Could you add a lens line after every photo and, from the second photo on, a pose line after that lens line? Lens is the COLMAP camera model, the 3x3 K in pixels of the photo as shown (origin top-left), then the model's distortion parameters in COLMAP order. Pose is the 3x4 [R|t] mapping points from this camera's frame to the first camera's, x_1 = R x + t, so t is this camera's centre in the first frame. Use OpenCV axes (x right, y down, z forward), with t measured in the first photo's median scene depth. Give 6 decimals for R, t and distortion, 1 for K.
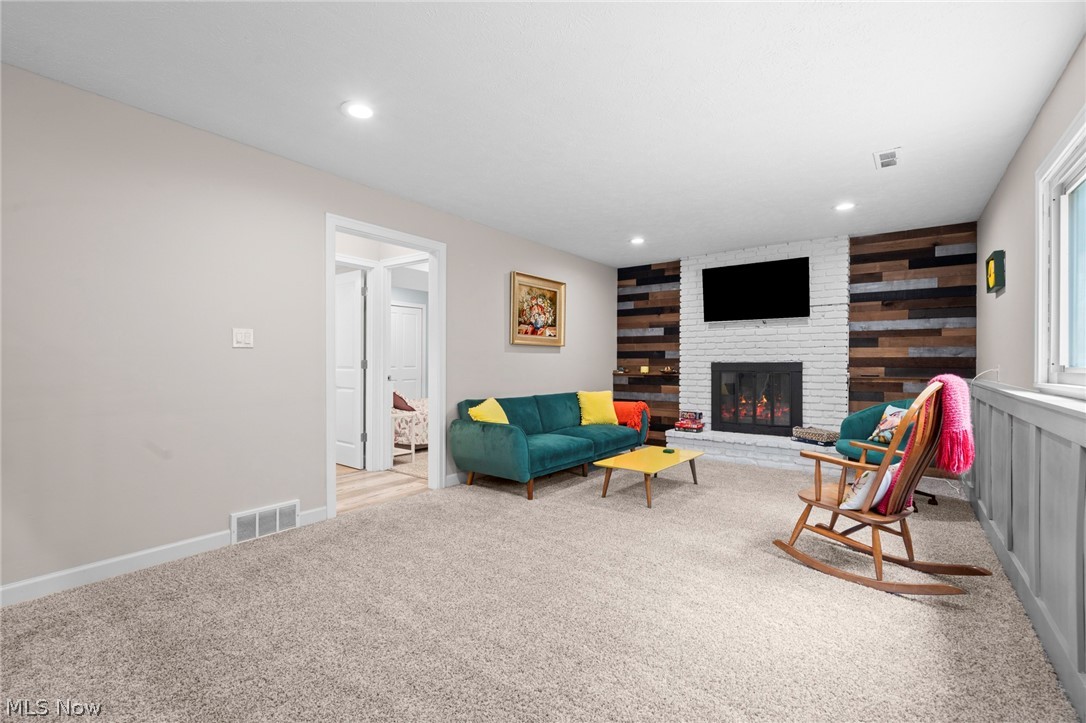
lens RADIAL K [[472.7, 0, 542.9], [0, 472.7, 362.9], [0, 0, 1]] dist [-0.003254, -0.000589]
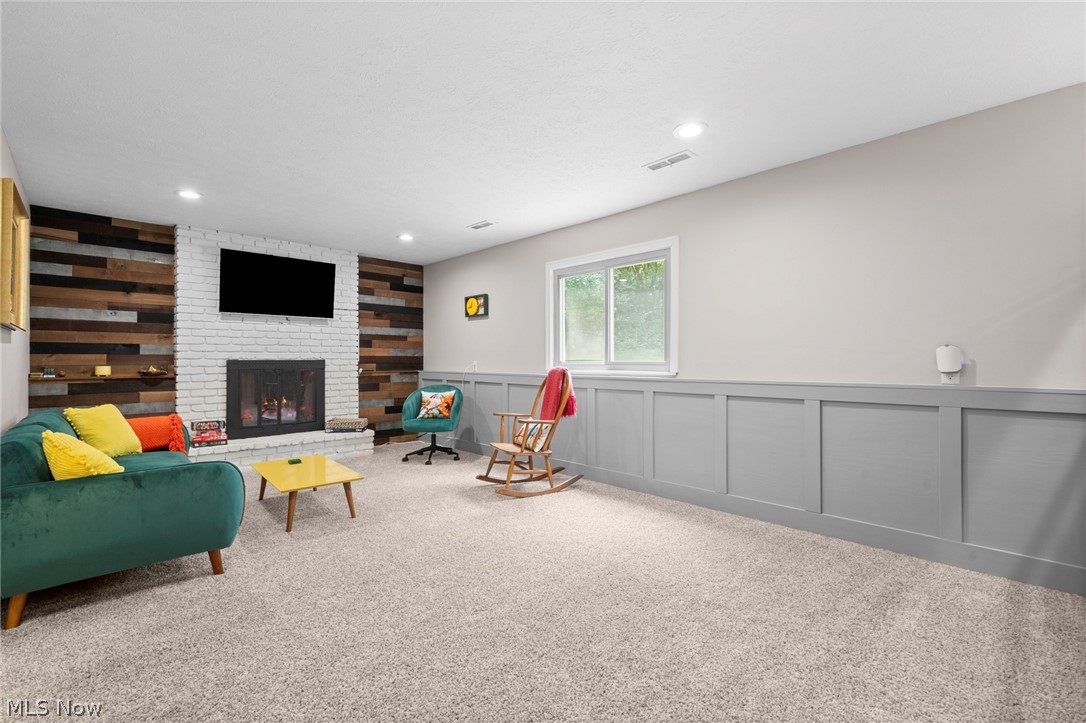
lens RADIAL K [[472.7, 0, 542.2], [0, 472.7, 360.4], [0, 0, 1]] dist [-0.003254, -0.000589]
pose [[0.151960, -0.002833, 0.988383, -0.462469], [0.000726, 0.999996, 0.002754, -0.002752], [-0.988386, 0.000299, 0.151961, 0.361784]]
